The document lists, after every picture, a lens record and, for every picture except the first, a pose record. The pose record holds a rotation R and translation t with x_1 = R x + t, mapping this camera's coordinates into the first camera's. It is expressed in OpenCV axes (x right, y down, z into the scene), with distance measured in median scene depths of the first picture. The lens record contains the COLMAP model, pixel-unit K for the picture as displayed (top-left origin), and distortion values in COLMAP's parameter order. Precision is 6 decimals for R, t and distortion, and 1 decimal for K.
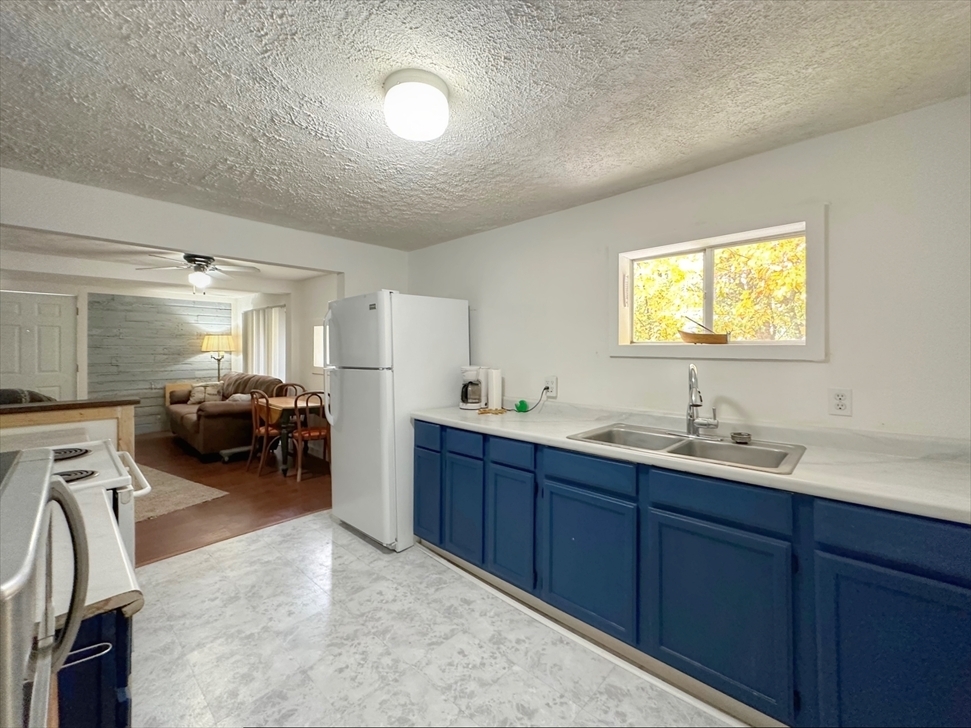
lens RADIAL K [[406.7, 0, 480.6], [0, 406.7, 341.7], [0, 0, 1]] dist [0.000821, -0.000005]
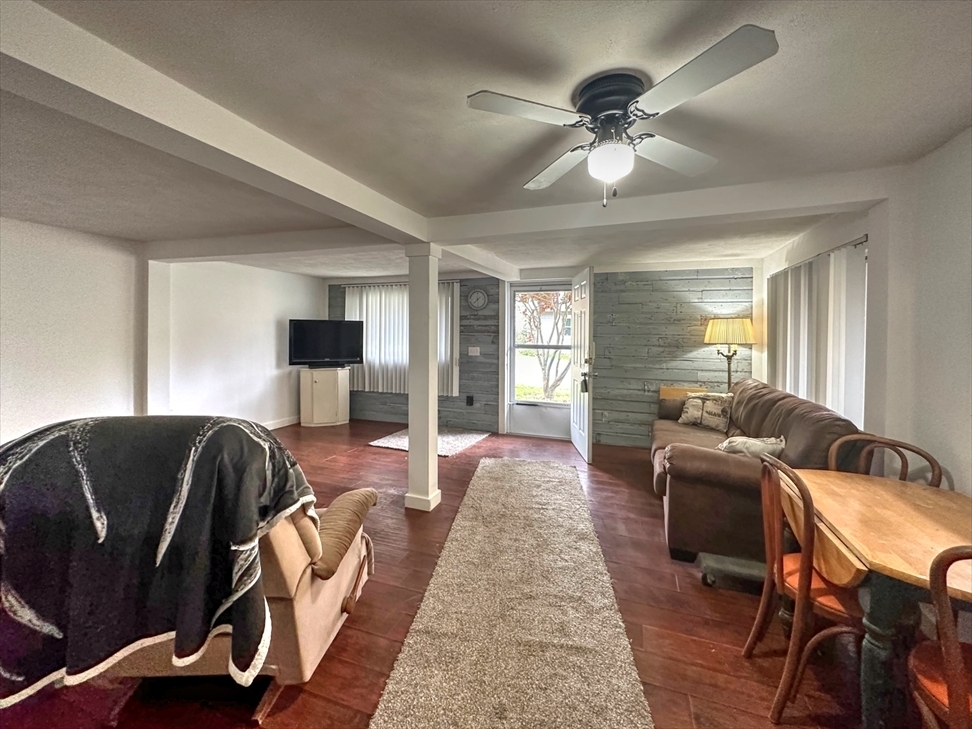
lens RADIAL K [[407.1, 0, 481.1], [0, 407.1, 342.1], [0, 0, 1]] dist [0.000821, -0.000005]
pose [[0.382344, 0.022927, -0.923736, -0.214553], [0.004081, 0.999640, 0.026500, 0.002770], [0.924011, -0.013902, 0.382112, 0.417122]]
